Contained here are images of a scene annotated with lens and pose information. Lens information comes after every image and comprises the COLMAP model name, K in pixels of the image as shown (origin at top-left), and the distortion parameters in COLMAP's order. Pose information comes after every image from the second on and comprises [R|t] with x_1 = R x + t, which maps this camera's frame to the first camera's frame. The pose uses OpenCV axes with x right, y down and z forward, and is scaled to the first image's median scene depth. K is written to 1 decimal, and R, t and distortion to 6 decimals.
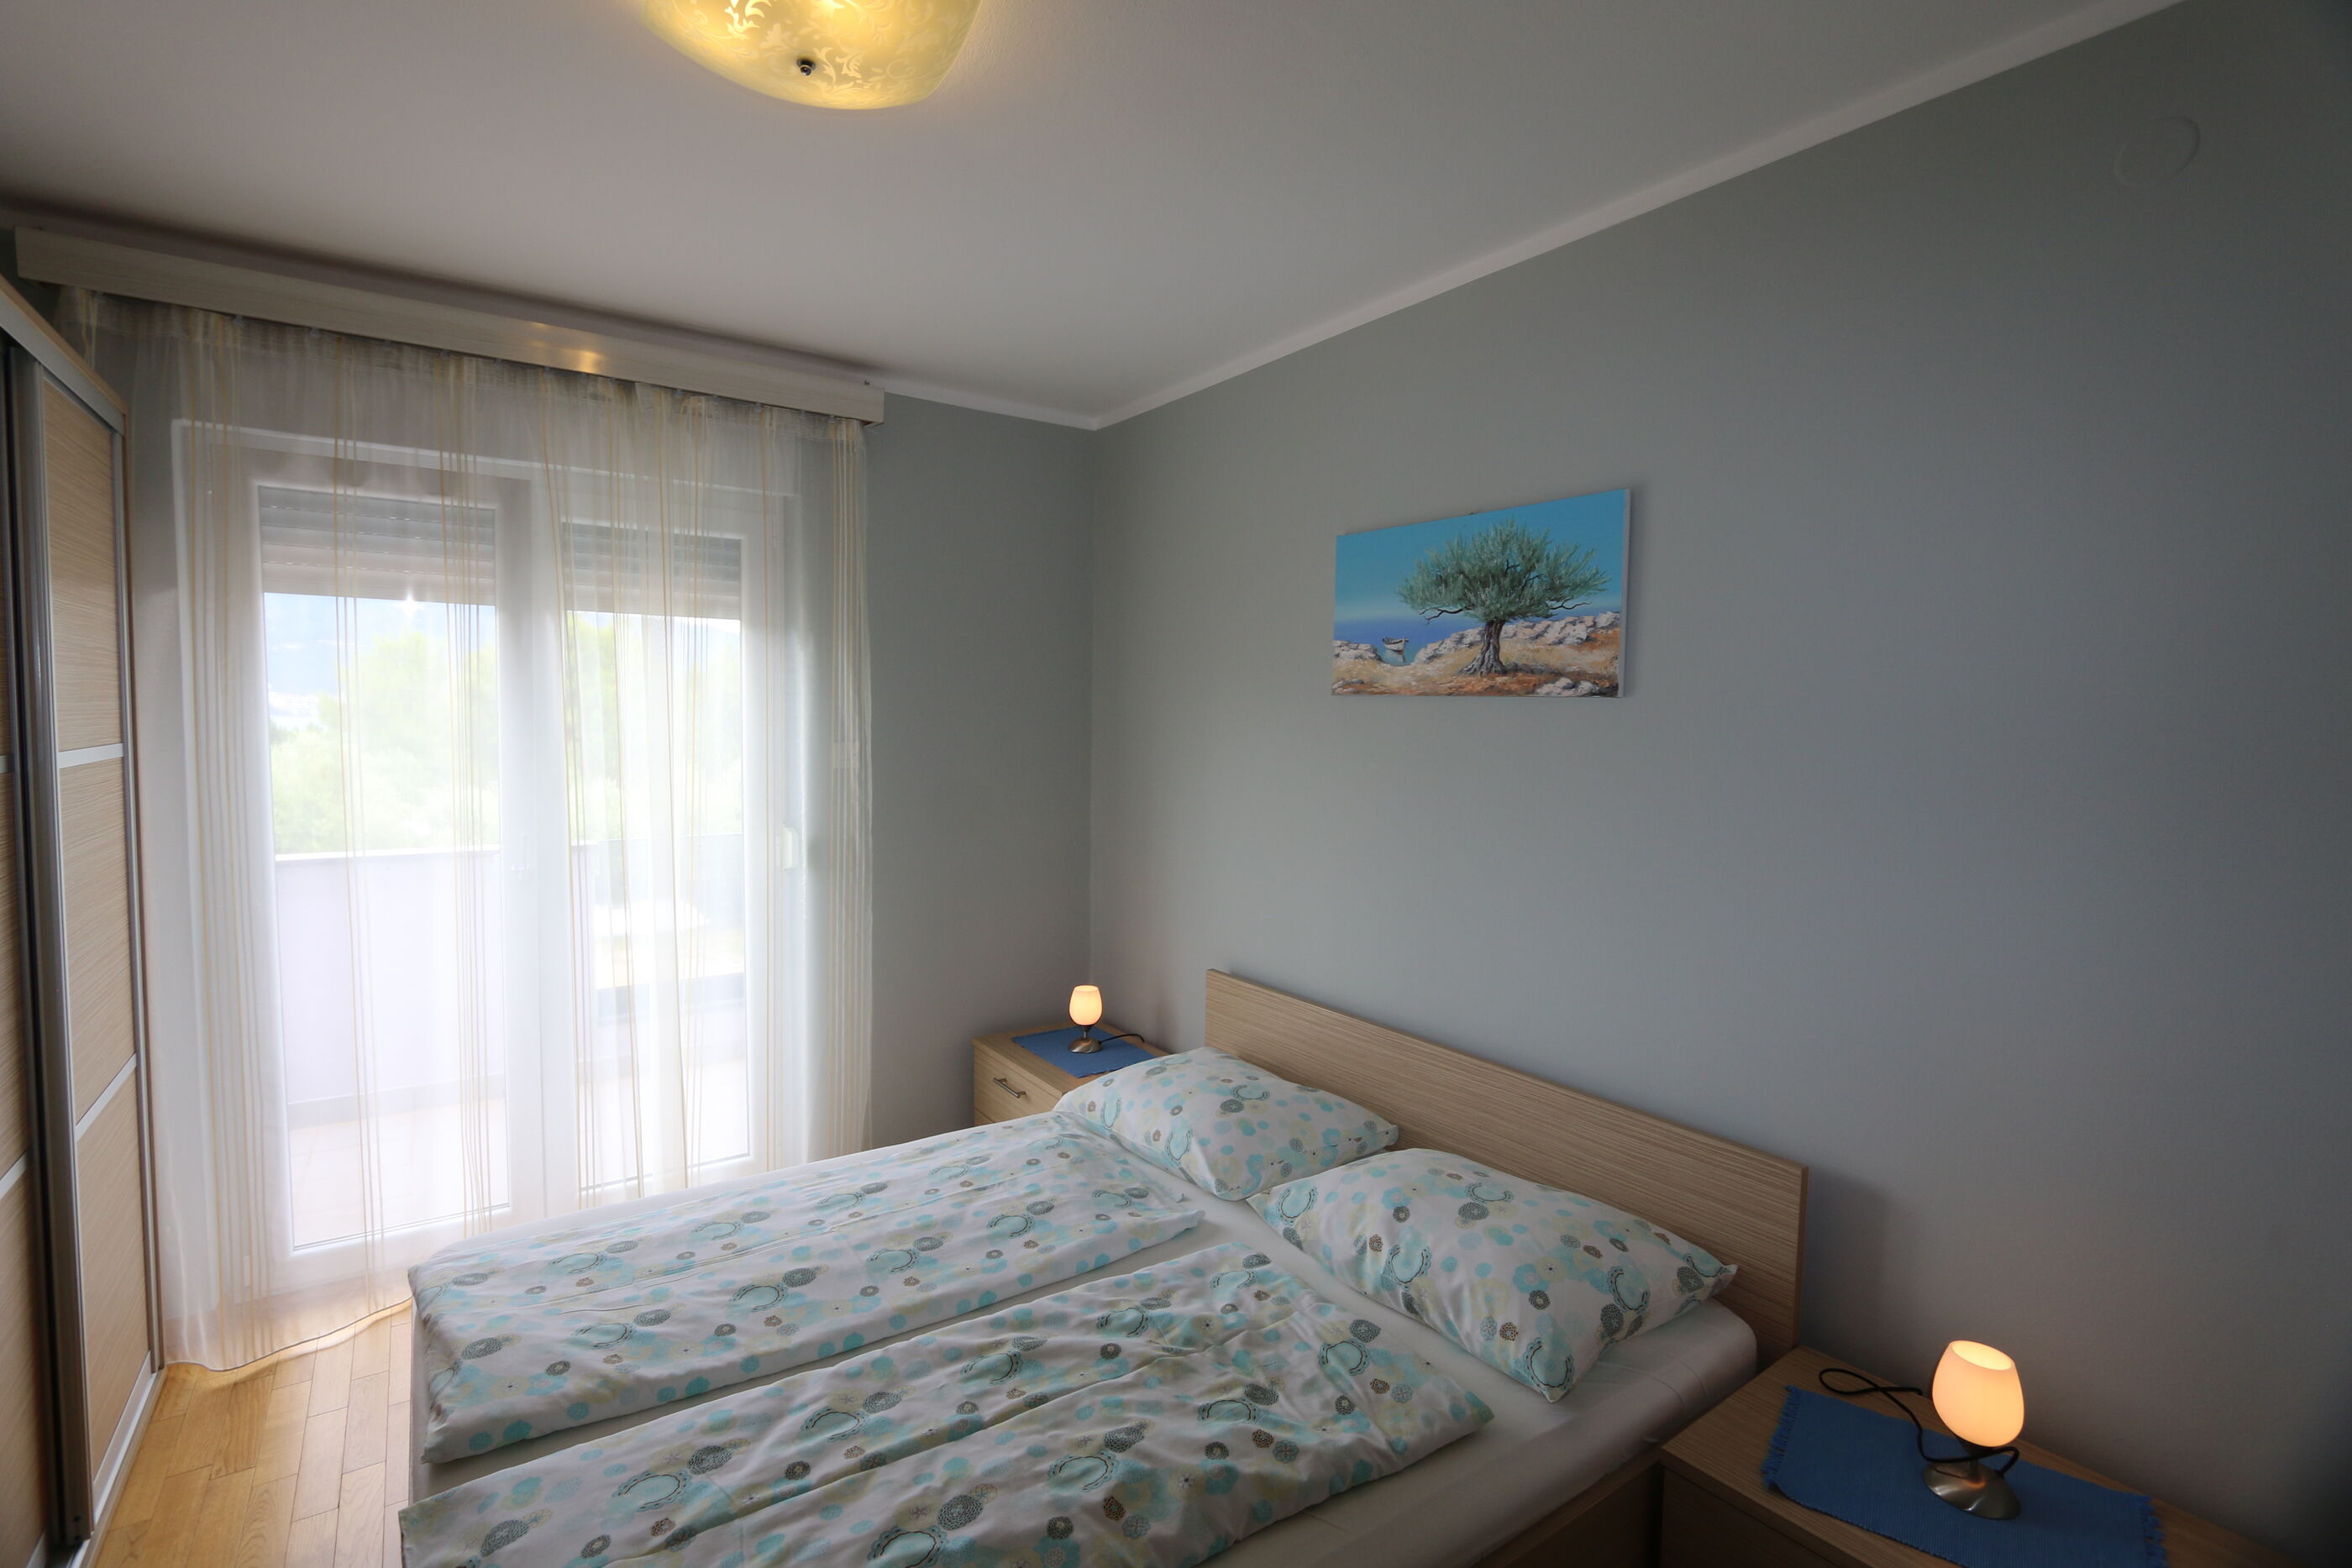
lens RADIAL K [[1061.6, 0, 1162.9], [0, 1061.6, 785.7], [0, 0, 1]] dist [-0.020177, -0.000294]
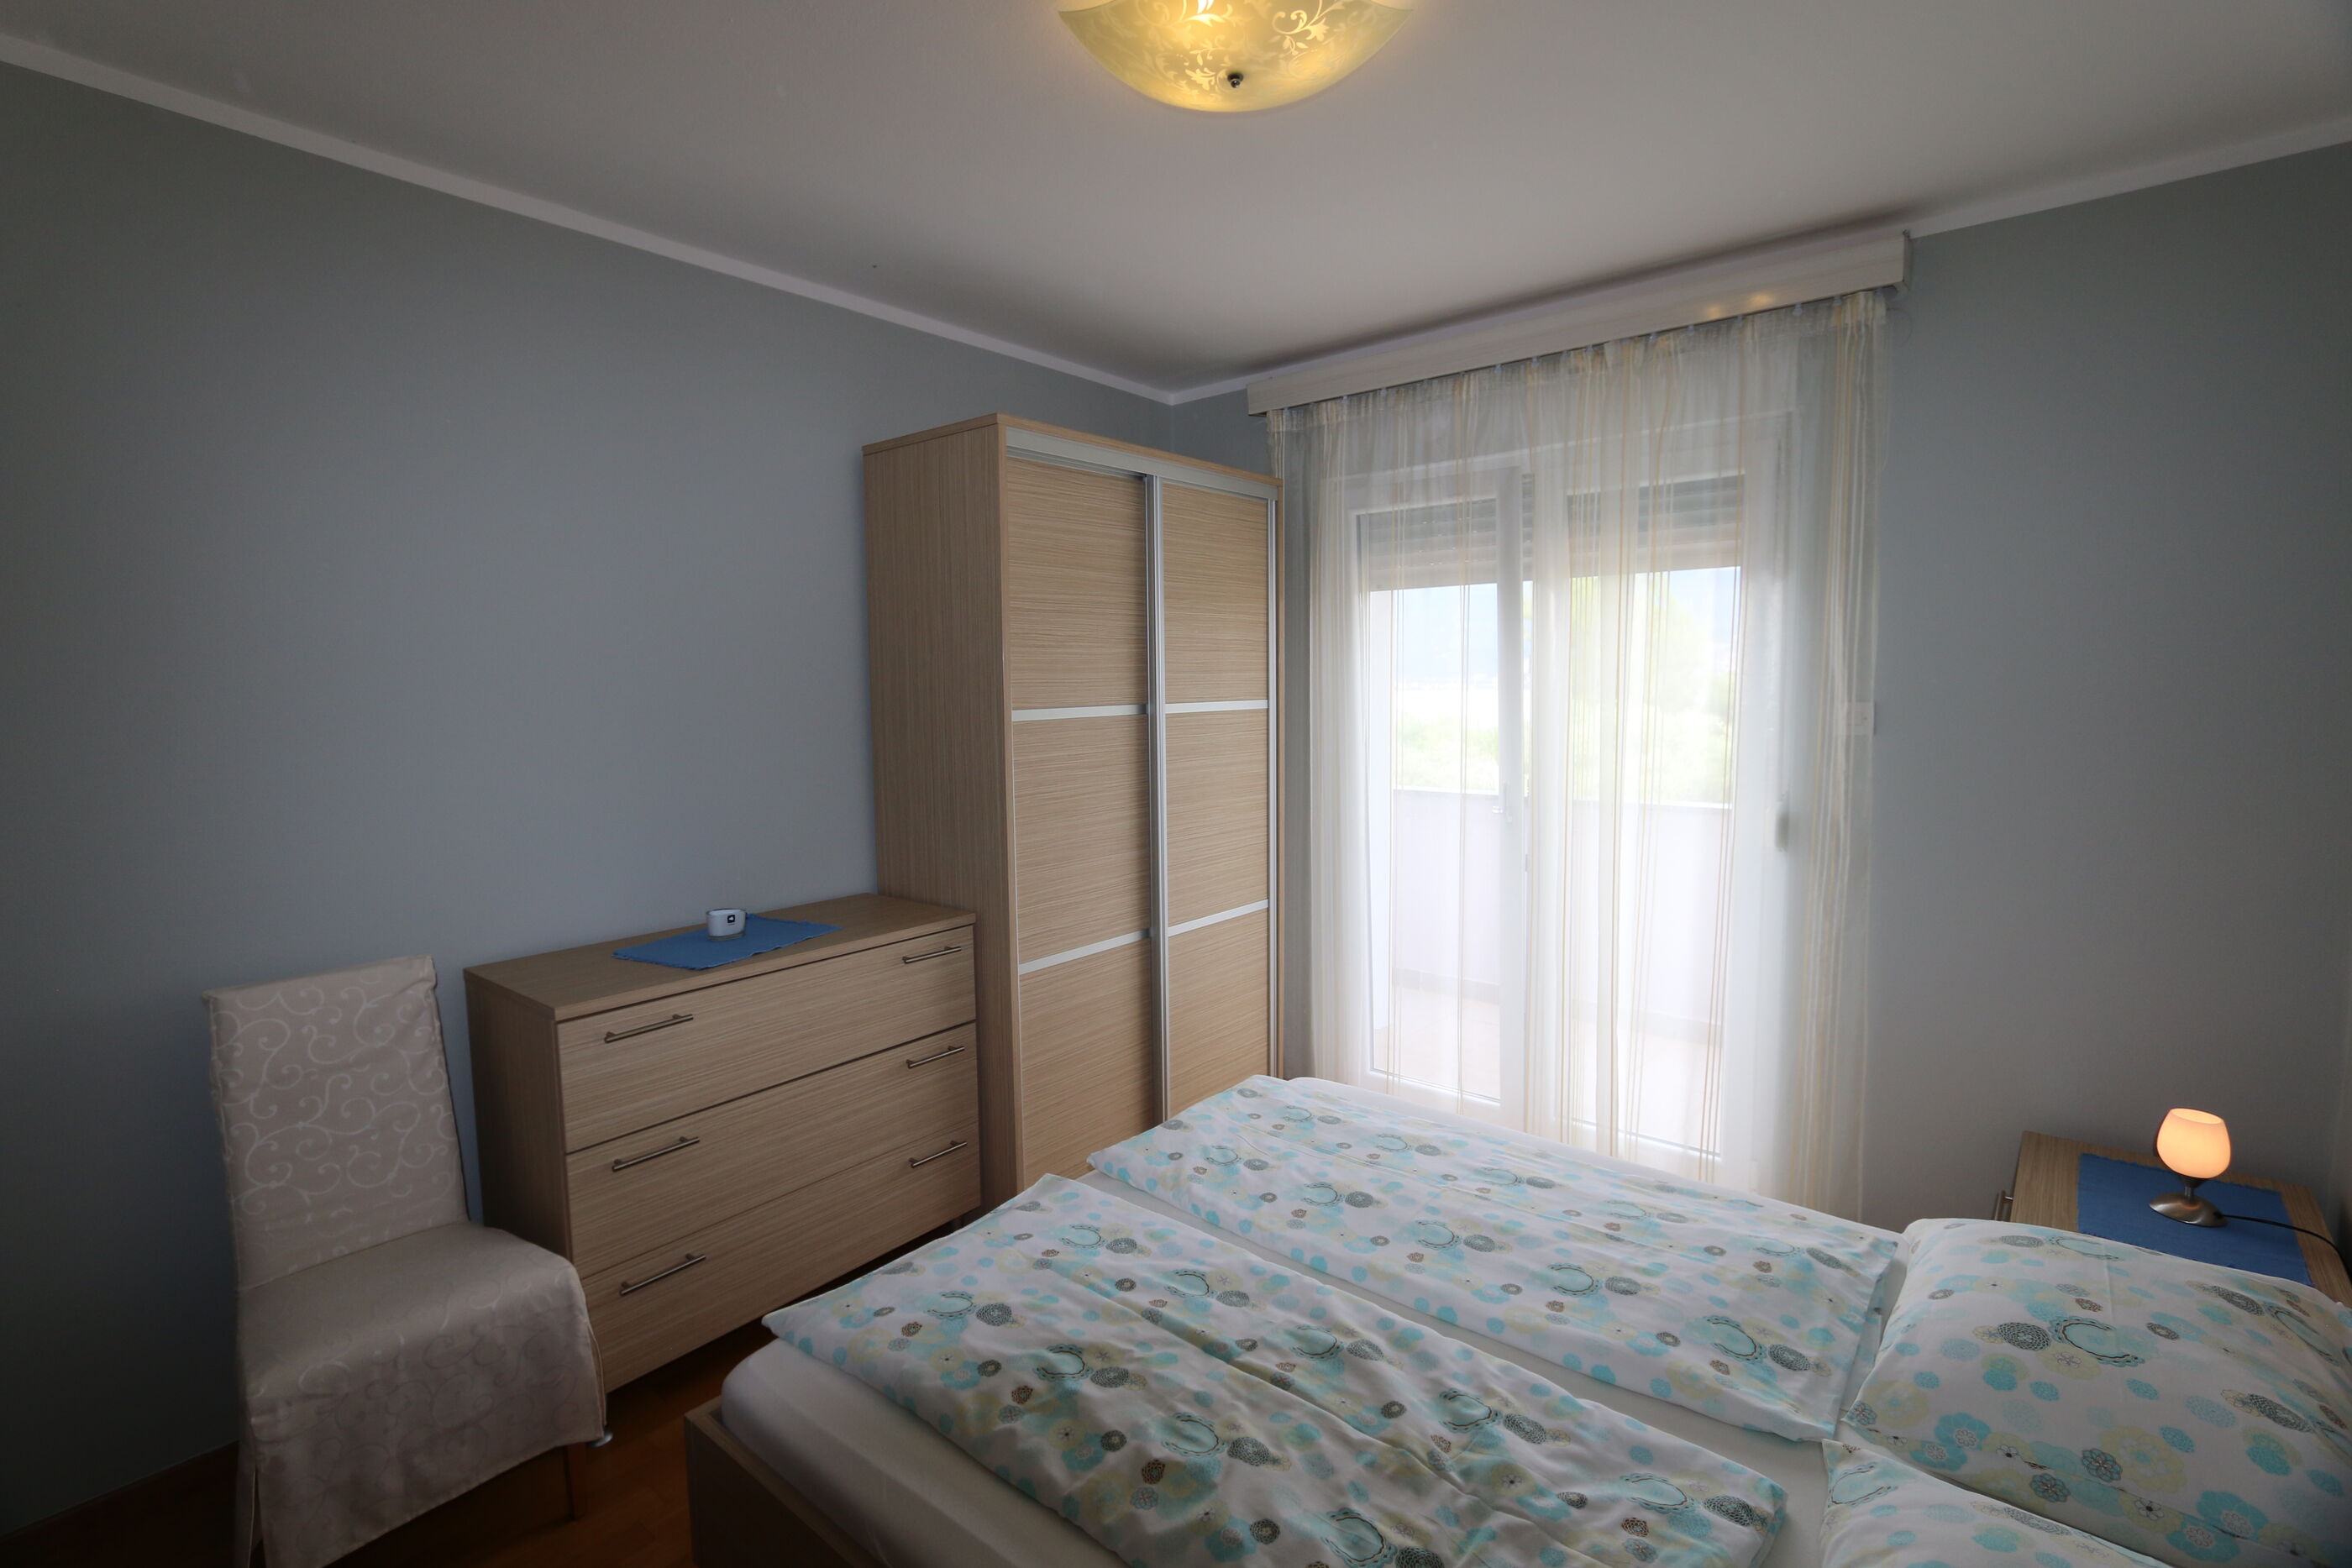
lens RADIAL K [[1061.6, 0, 1162.9], [0, 1061.6, 785.7], [0, 0, 1]] dist [-0.020177, -0.000294]
pose [[0.259131, 0.073529, -0.963039, 0.566912], [-0.044498, 0.996948, 0.064145, -0.010239], [0.964817, 0.026231, 0.261612, 0.486759]]
